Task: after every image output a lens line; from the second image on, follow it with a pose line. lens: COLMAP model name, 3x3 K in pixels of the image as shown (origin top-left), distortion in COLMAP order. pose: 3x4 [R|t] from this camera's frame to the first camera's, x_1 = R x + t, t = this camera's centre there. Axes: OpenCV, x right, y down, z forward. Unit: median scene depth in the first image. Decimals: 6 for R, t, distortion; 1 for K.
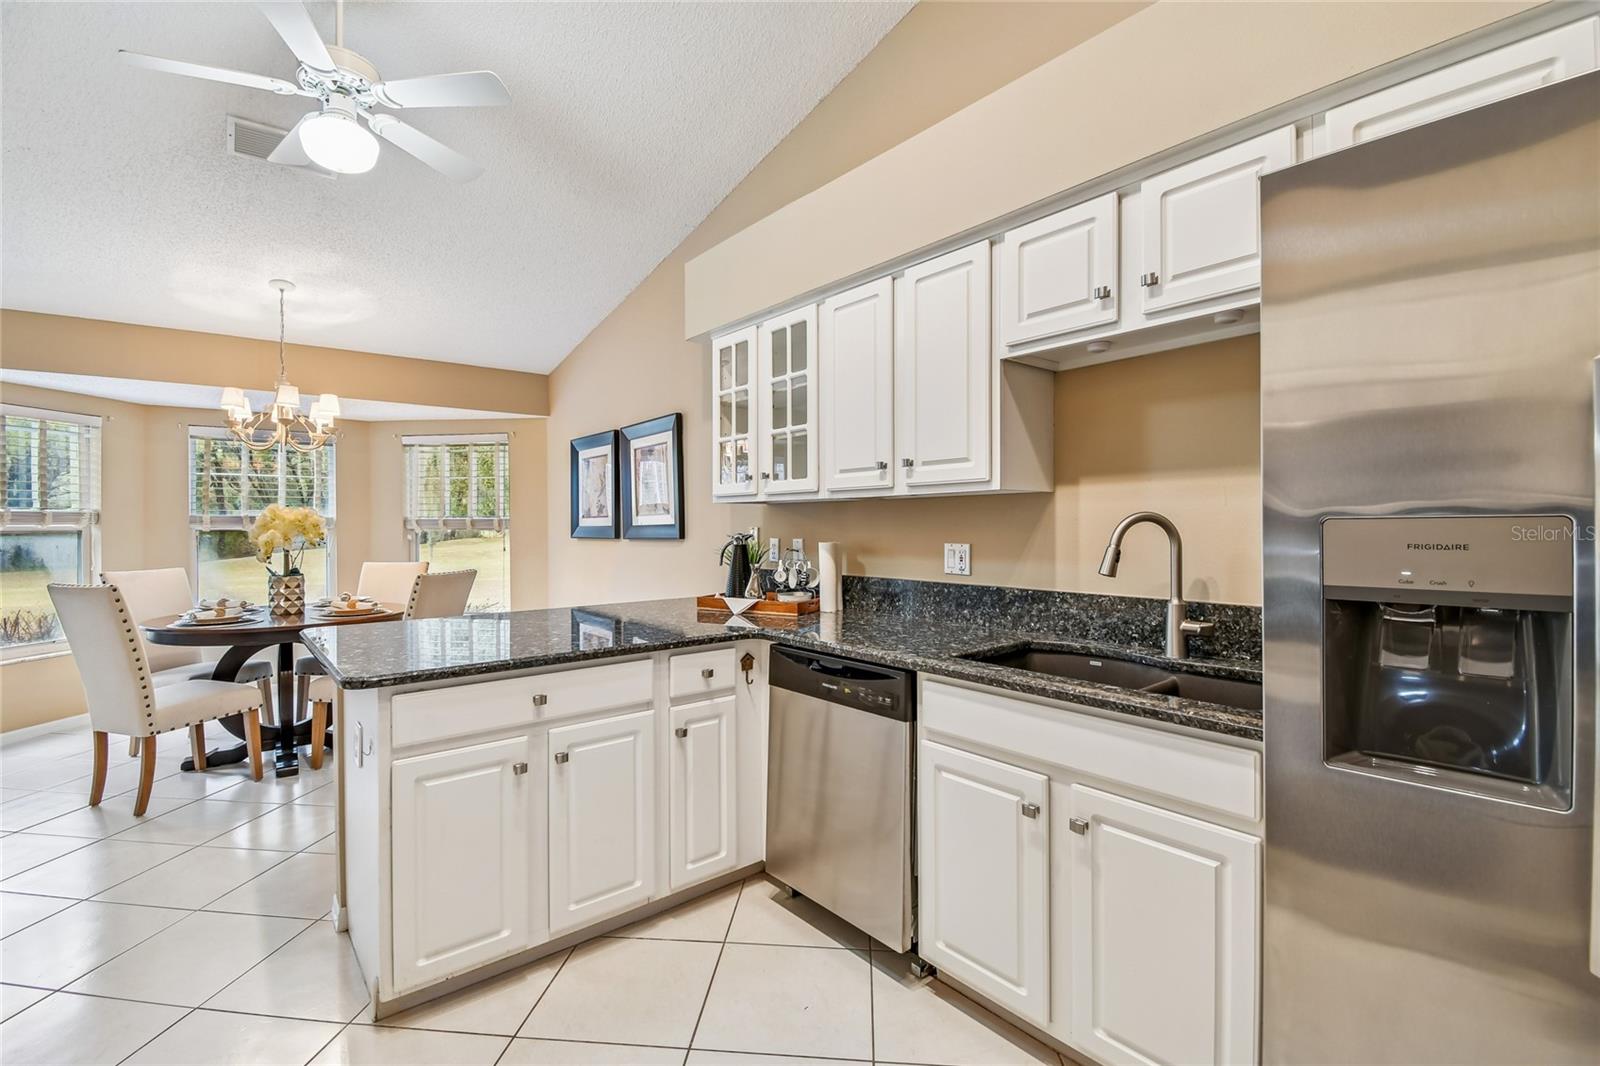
lens RADIAL K [[714.0, 0, 800.0], [0, 714.0, 533.0], [0, 0, 1]] dist [0.000591, -0.000102]
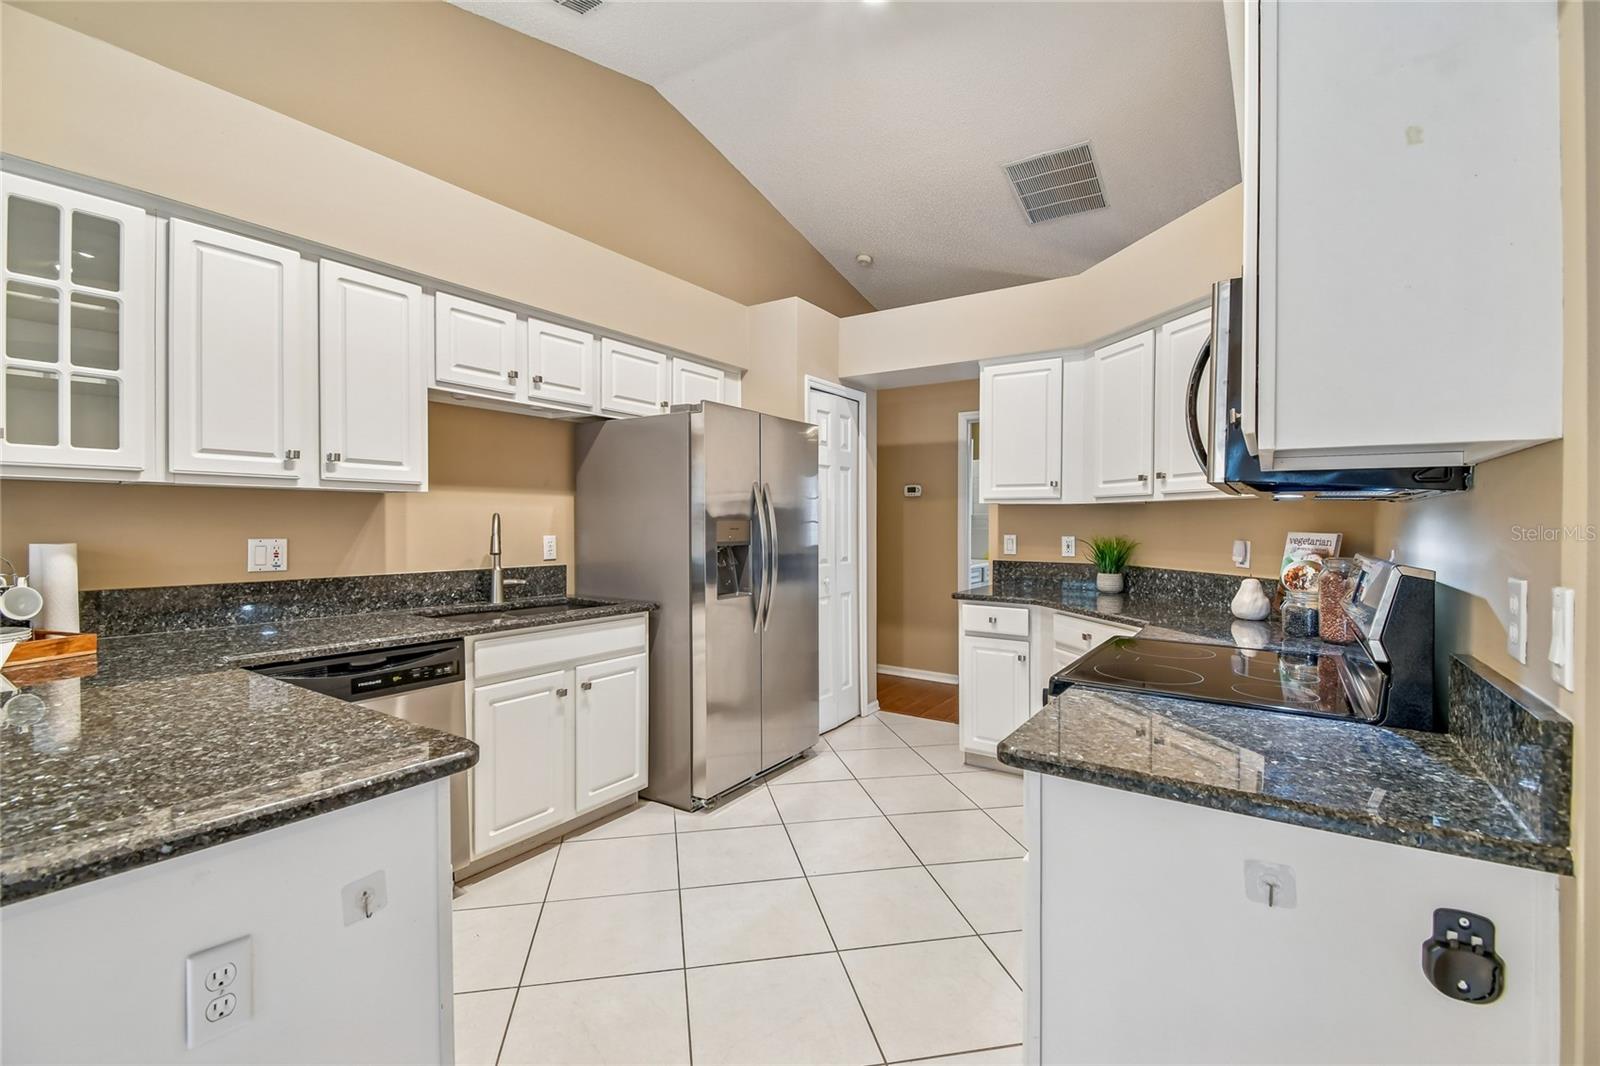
lens RADIAL K [[714.0, 0, 800.0], [0, 714.0, 533.0], [0, 0, 1]] dist [0.000591, -0.000102]
pose [[-0.299369, -0.007074, 0.954111, -0.992741], [0.009740, 0.999898, 0.010470, 0.004028], [-0.954088, 0.012427, -0.299270, 0.670997]]
